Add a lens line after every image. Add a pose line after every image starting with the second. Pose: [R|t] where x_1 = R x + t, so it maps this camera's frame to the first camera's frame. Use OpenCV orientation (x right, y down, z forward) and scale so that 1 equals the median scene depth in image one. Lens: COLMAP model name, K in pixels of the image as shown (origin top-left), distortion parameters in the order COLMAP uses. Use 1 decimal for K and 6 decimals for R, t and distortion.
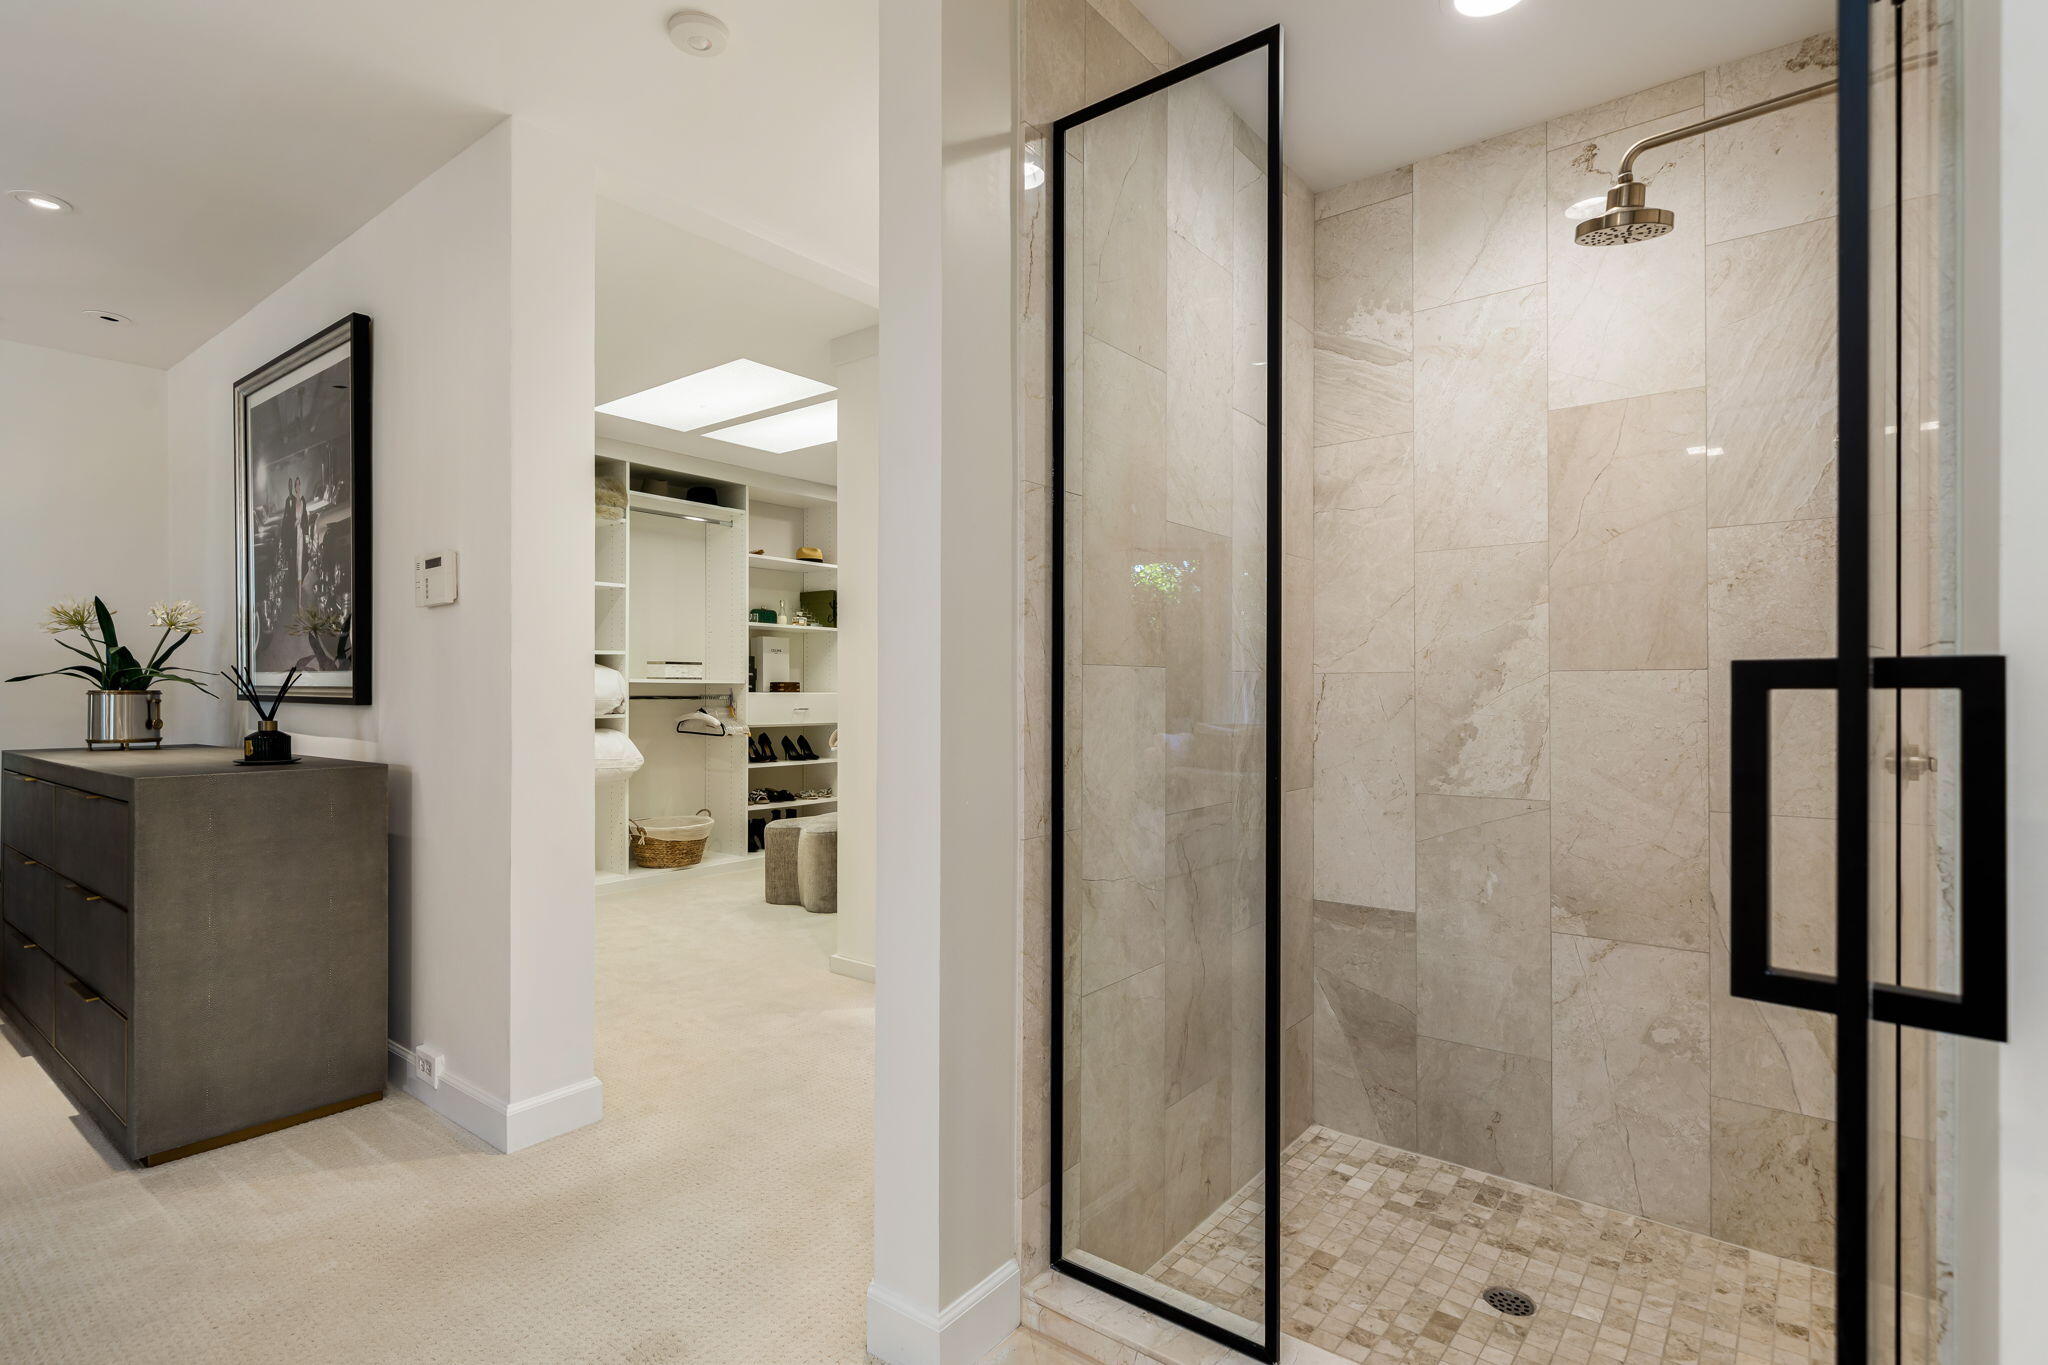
lens RADIAL K [[985.2, 0, 1012.3], [0, 985.2, 689.6], [0, 0, 1]] dist [0.003729, -0.001405]
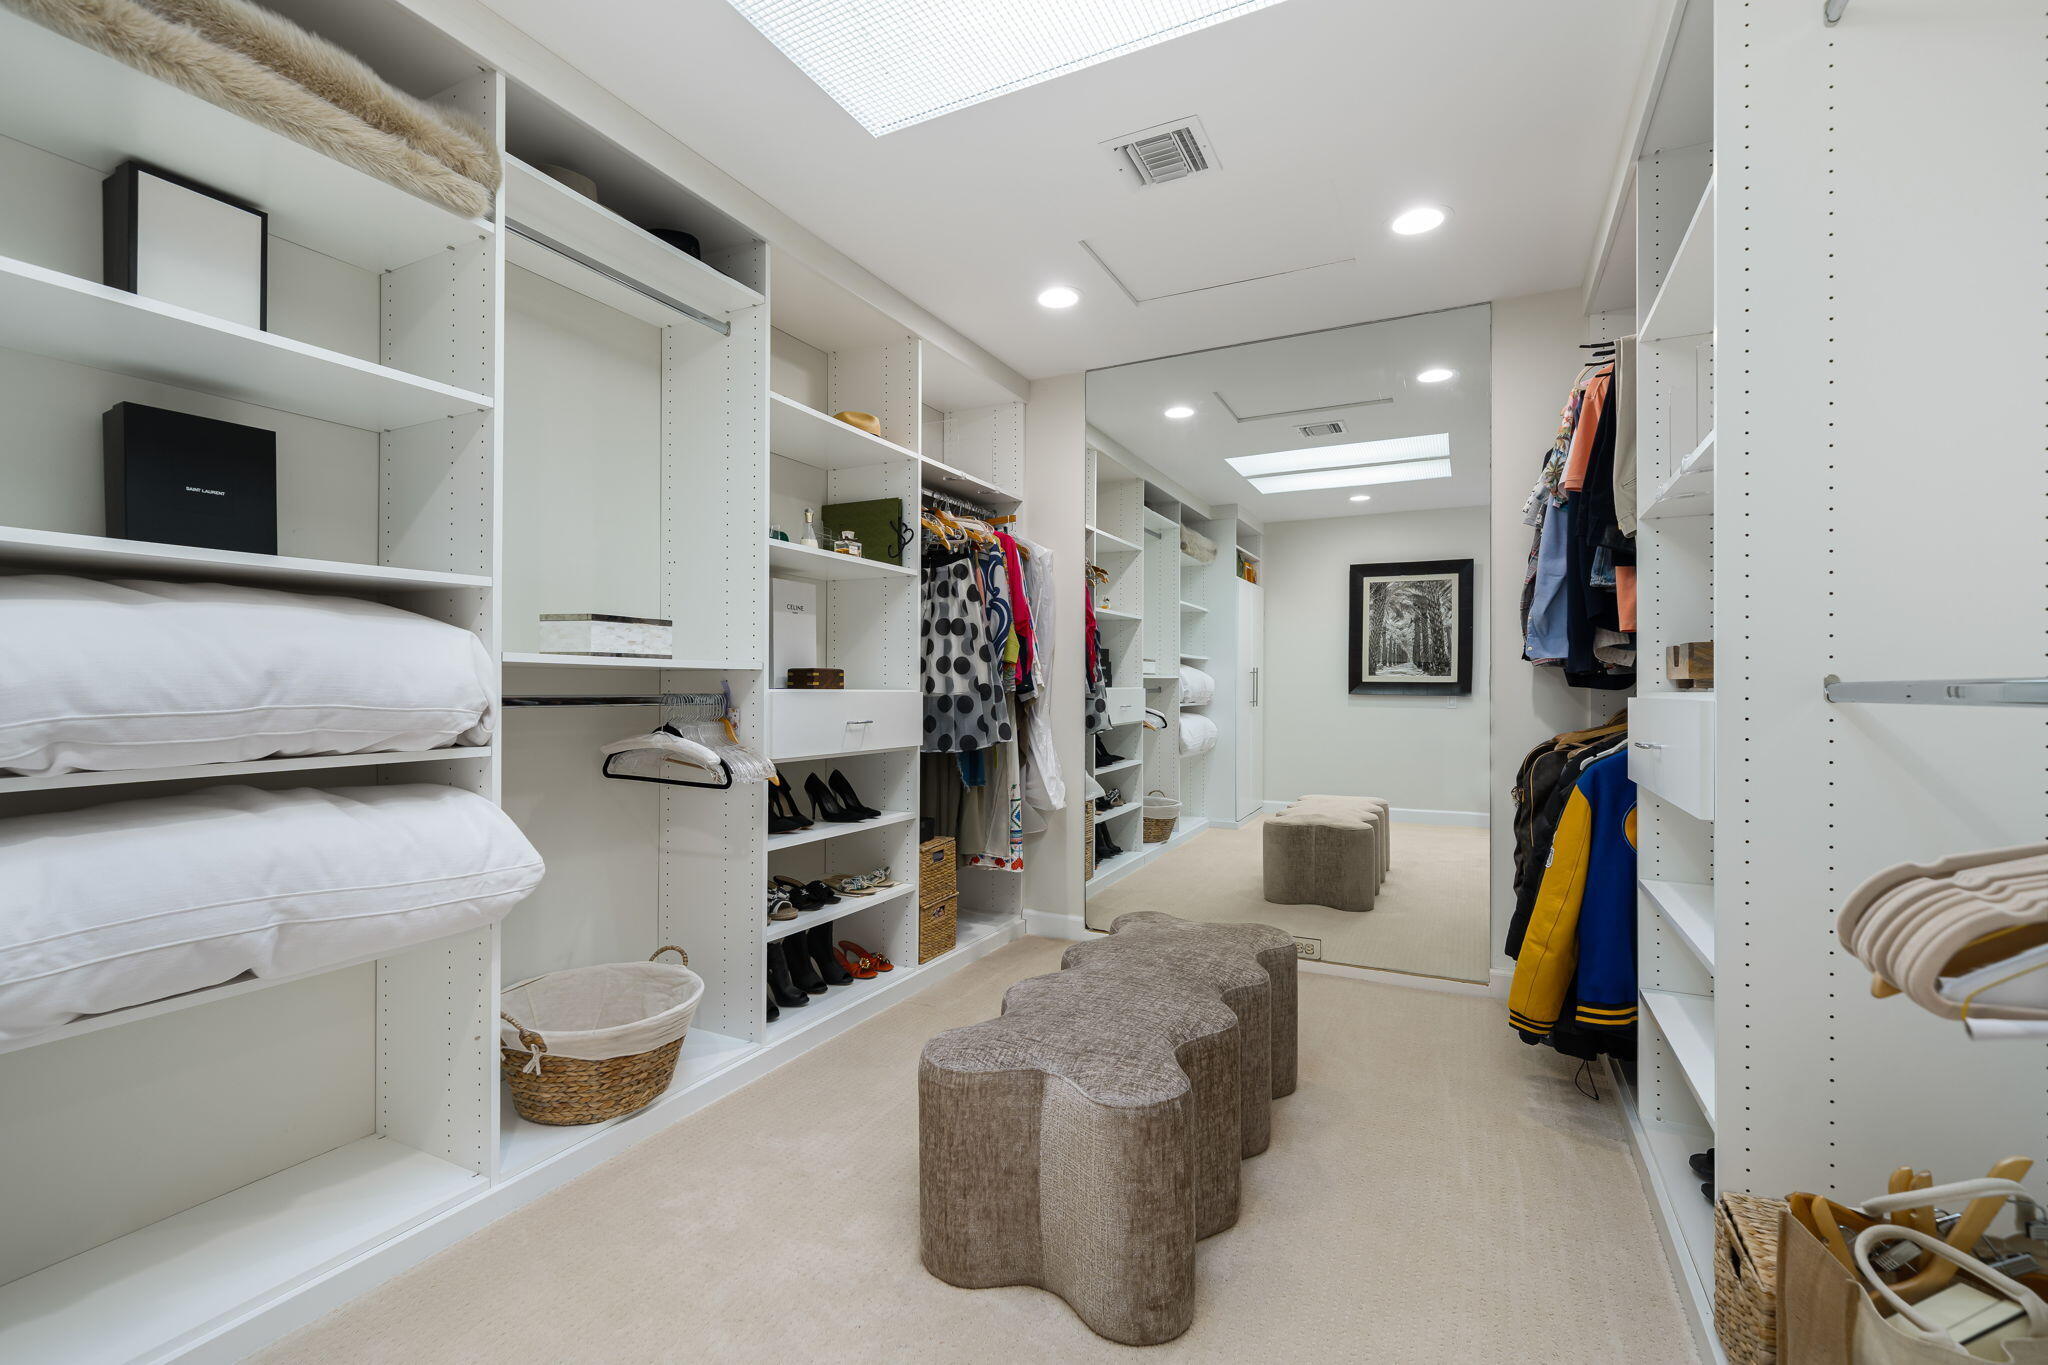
lens RADIAL K [[932.7, 0, 1033.2], [0, 932.7, 675.9], [0, 0, 1]] dist [-0.003869, 0.000470]
pose [[0.982267, -0.003245, 0.187460, -0.234058], [0.005721, 0.999903, -0.012668, 0.003360], [-0.187401, 0.013516, 0.982191, 0.559667]]
